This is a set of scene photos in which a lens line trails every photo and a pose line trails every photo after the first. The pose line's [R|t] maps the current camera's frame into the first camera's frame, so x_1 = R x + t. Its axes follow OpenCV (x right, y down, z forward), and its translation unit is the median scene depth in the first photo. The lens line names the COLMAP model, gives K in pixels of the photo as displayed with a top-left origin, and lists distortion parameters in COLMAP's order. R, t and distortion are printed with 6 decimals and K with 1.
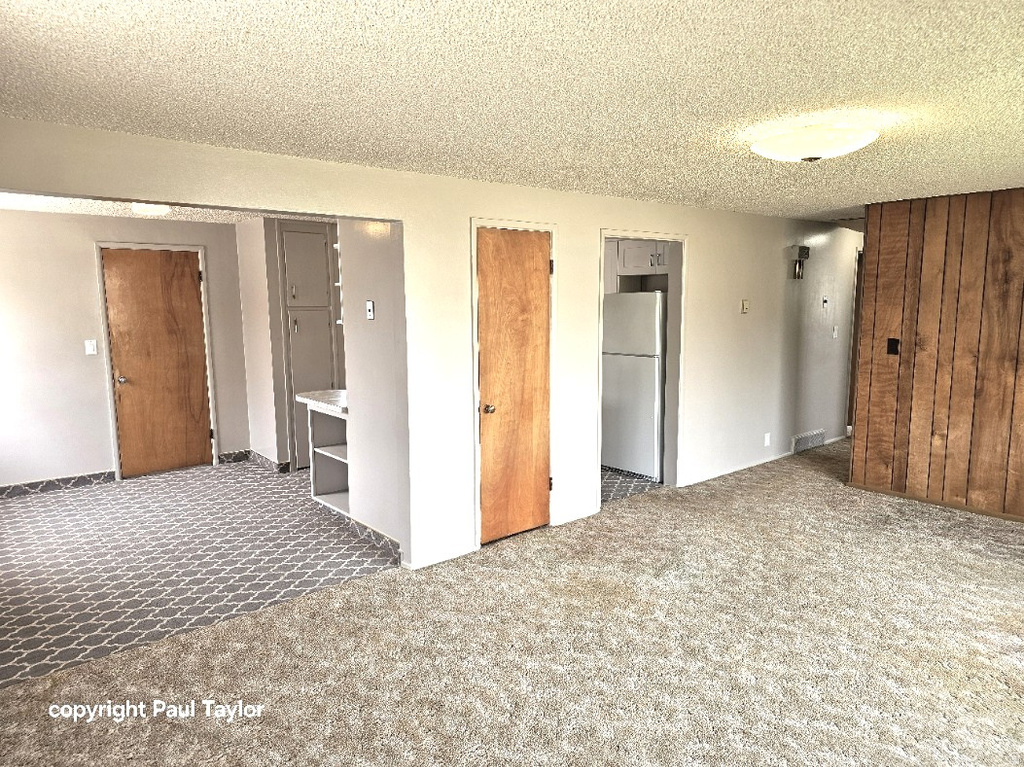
lens RADIAL K [[688.4, 0, 513.7], [0, 688.4, 384.8], [0, 0, 1]] dist [0.063037, -0.012622]
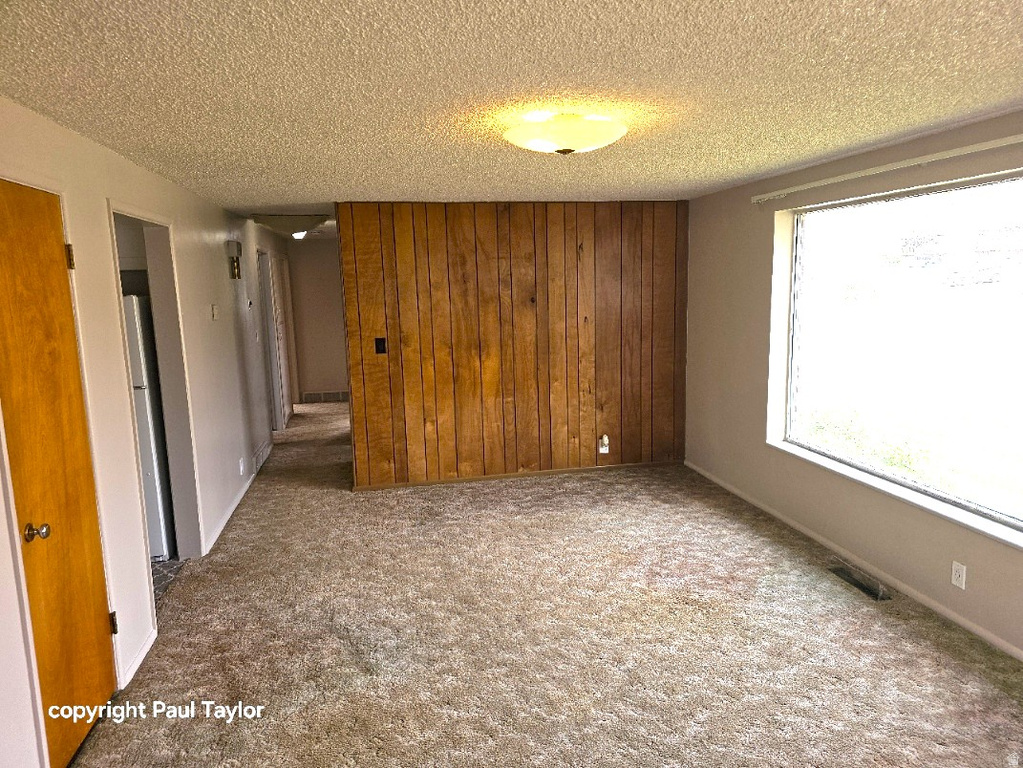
lens RADIAL K [[687.7, 0, 512.3], [0, 687.7, 380.8], [0, 0, 1]] dist [0.063037, -0.012622]
pose [[0.478107, -0.134222, 0.867985, -0.265046], [0.137151, 0.987540, 0.077163, -0.058507], [-0.867527, 0.082153, 0.490559, 0.368897]]
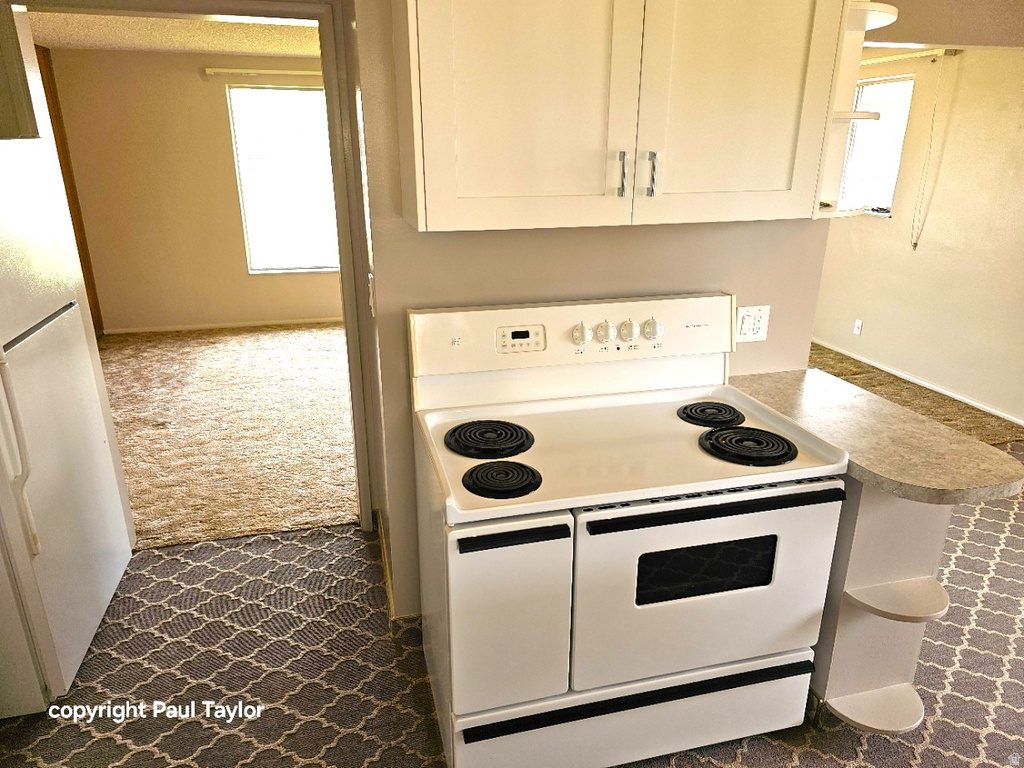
lens RADIAL K [[688.4, 0, 511.7], [0, 688.4, 383.6], [0, 0, 1]] dist [0.063037, -0.012622]
pose [[-0.902590, -0.134745, 0.408870, -0.239720], [0.063687, 0.897511, 0.436370, -0.190533], [-0.425764, 0.419903, -0.801503, 1.433685]]
